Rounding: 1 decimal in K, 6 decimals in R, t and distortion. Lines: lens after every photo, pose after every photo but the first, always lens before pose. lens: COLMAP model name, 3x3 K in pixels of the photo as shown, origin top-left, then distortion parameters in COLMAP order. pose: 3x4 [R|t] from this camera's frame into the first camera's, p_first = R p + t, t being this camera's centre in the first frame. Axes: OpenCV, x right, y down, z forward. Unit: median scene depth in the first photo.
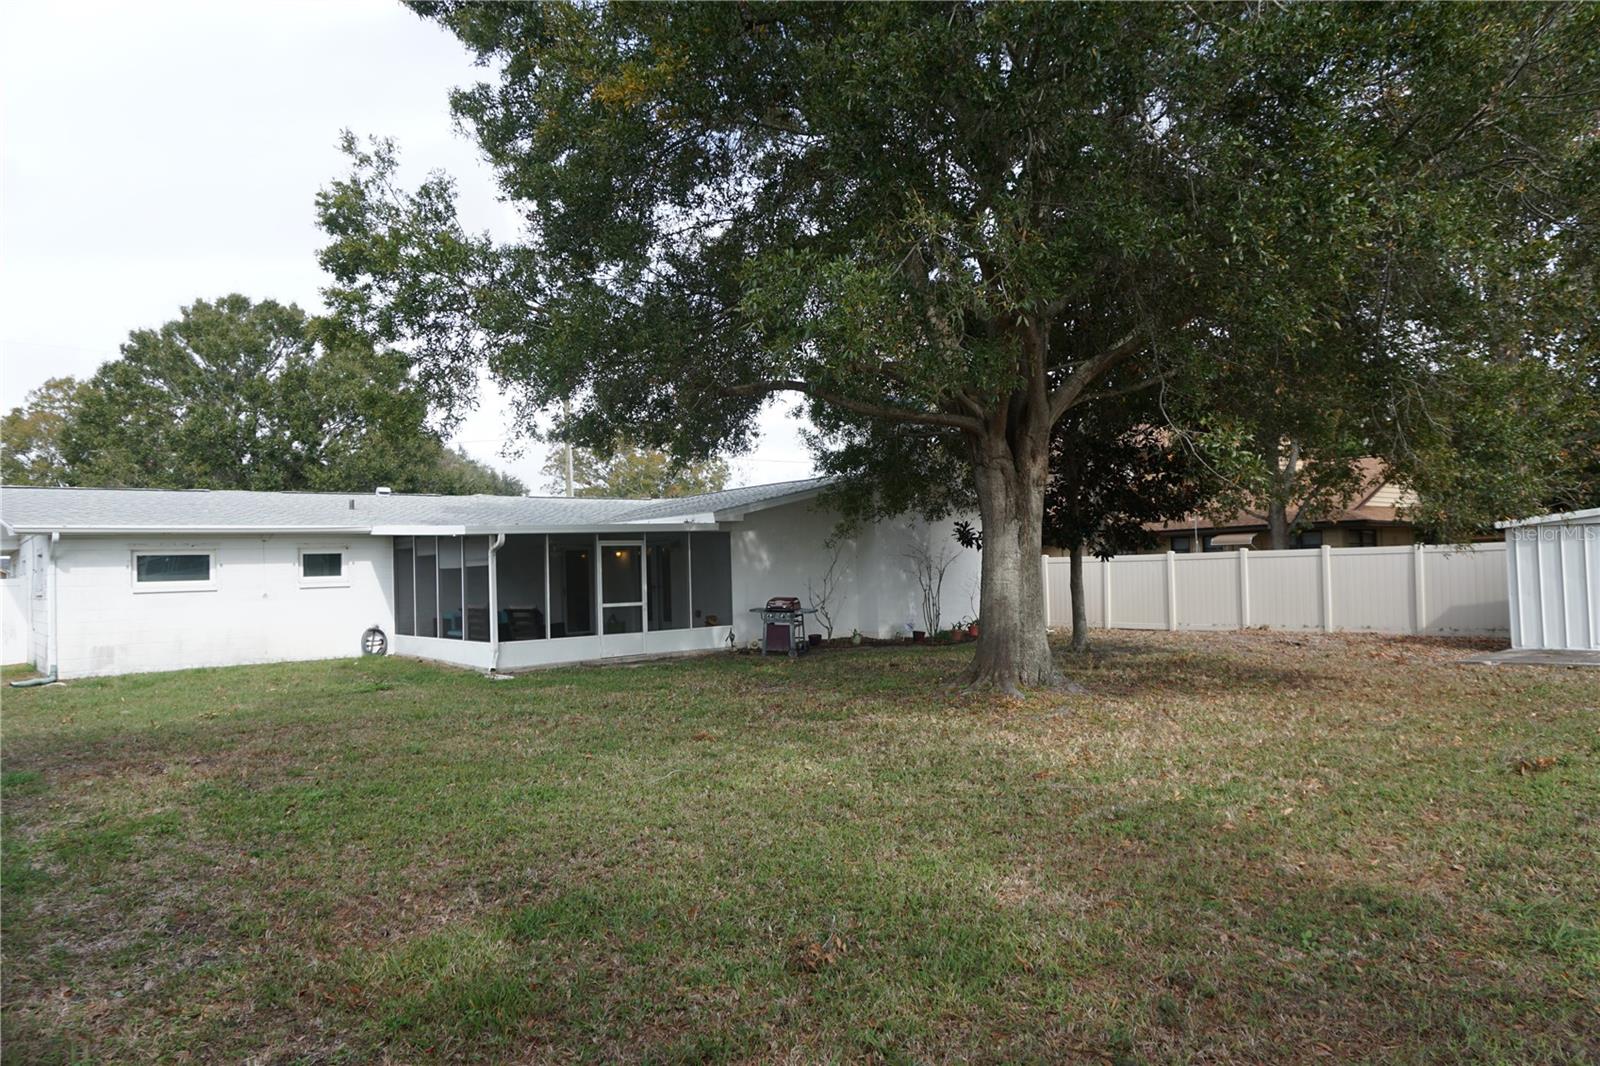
lens RADIAL K [[1053.2, 0, 791.7], [0, 1053.2, 537.3], [0, 0, 1]] dist [-0.043360, 0.001883]
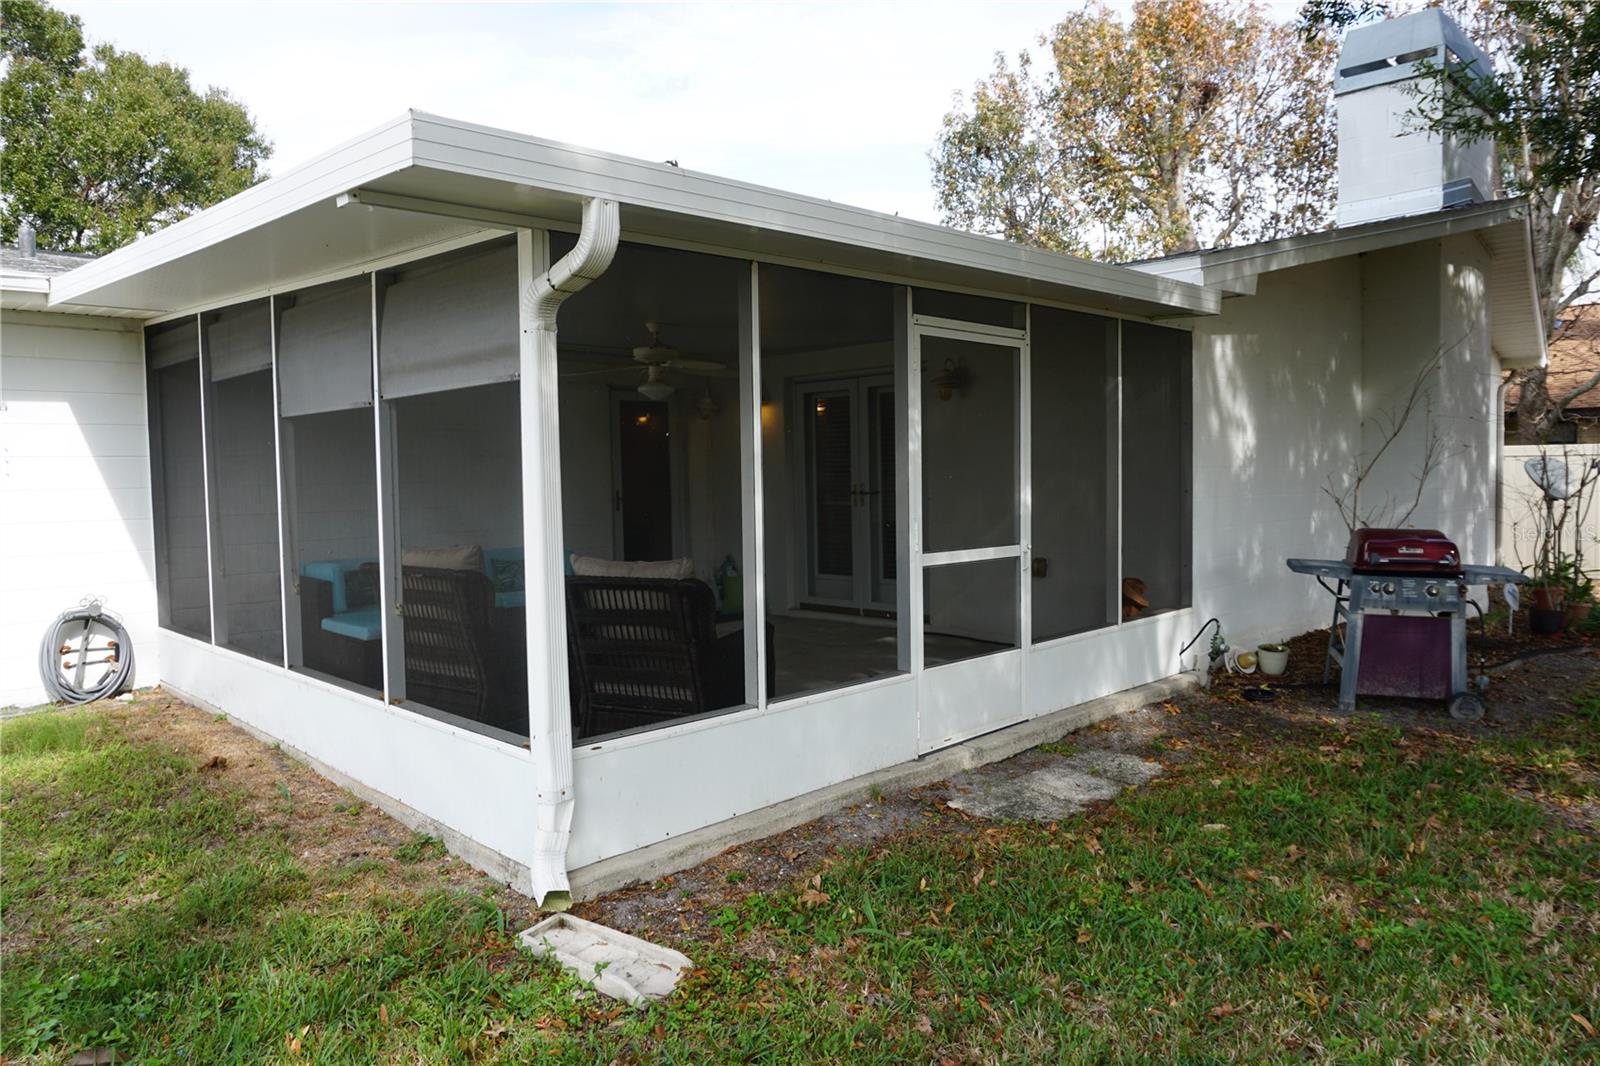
lens RADIAL K [[1068.1, 0, 800.6], [0, 1068.1, 533.0], [0, 0, 1]] dist [-0.055990, 0.042552]
pose [[0.994594, 0.009889, 0.103364, -0.232666], [-0.018284, 0.996579, 0.080592, 0.035674], [-0.102214, -0.082047, 0.991373, 0.714976]]
